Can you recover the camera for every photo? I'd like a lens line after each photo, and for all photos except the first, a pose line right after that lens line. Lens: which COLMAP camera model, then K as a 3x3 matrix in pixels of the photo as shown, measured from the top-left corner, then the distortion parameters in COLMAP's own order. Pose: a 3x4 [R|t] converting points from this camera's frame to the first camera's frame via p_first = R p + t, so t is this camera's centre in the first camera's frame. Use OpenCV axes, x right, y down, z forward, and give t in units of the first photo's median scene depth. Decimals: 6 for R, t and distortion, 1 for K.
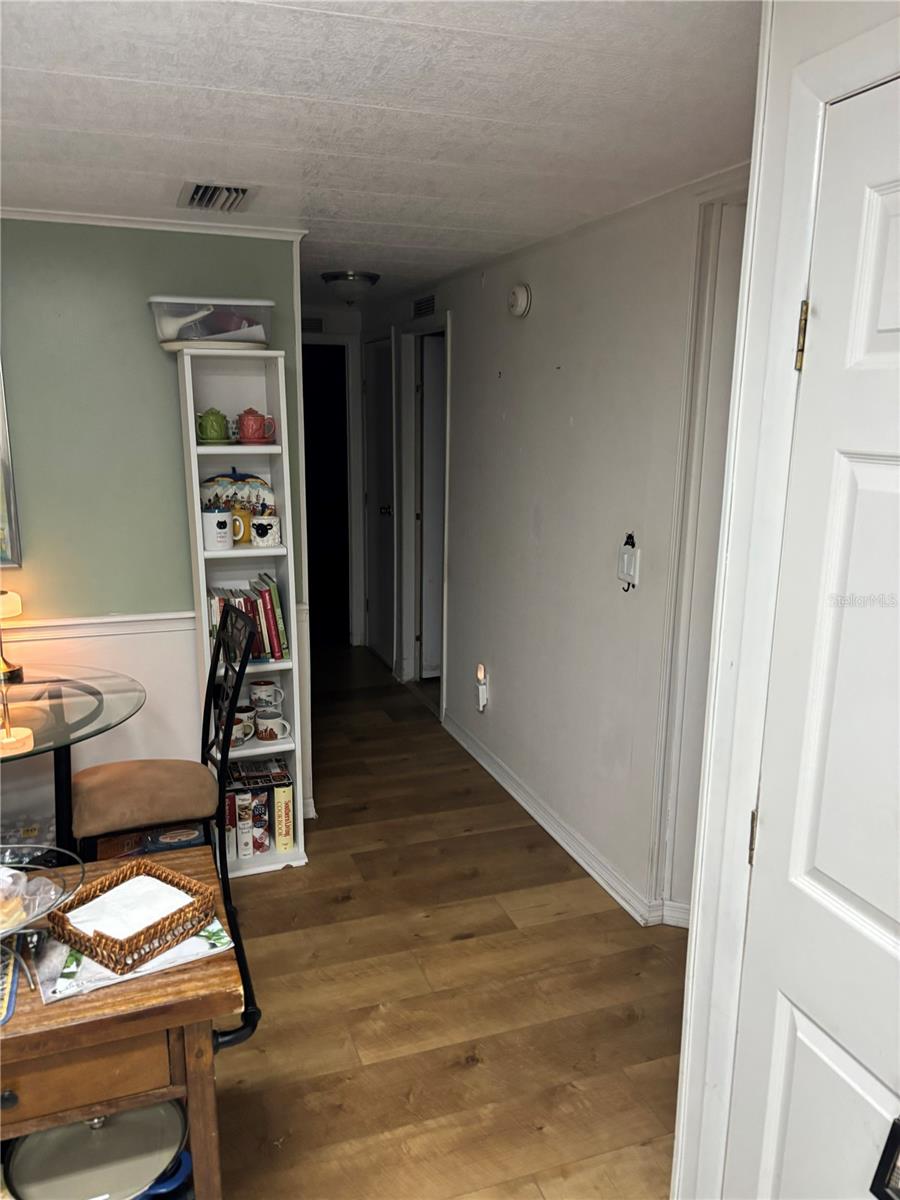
lens RADIAL K [[899.1, 0, 443.2], [0, 899.1, 617.8], [0, 0, 1]] dist [0.013963, -0.017114]
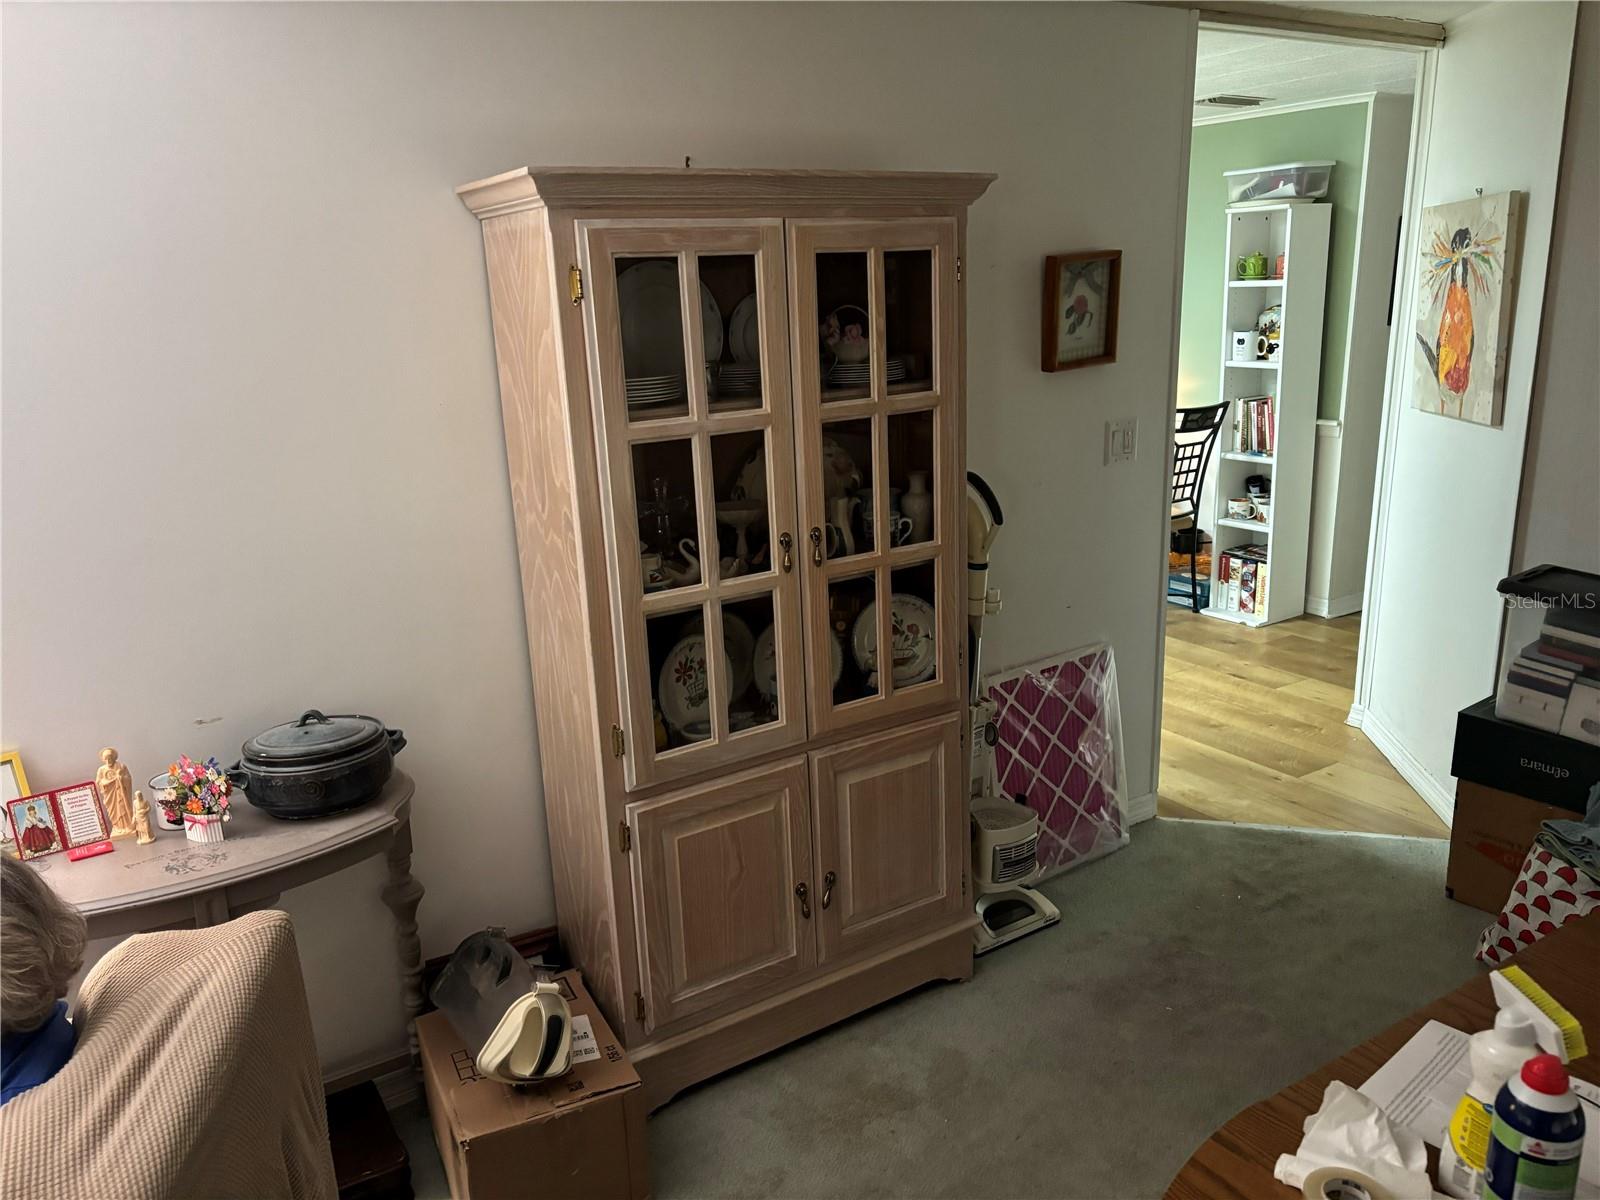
lens RADIAL K [[1198.8, 0, 798.6], [0, 1198.8, 603.6], [0, 0, 1]] dist [0.013963, -0.017114]
pose [[0.245313, 0.246036, -0.937703, 1.442166], [-0.182529, 0.961682, 0.204576, 0.025836], [0.952105, 0.120973, 0.280822, -0.068402]]
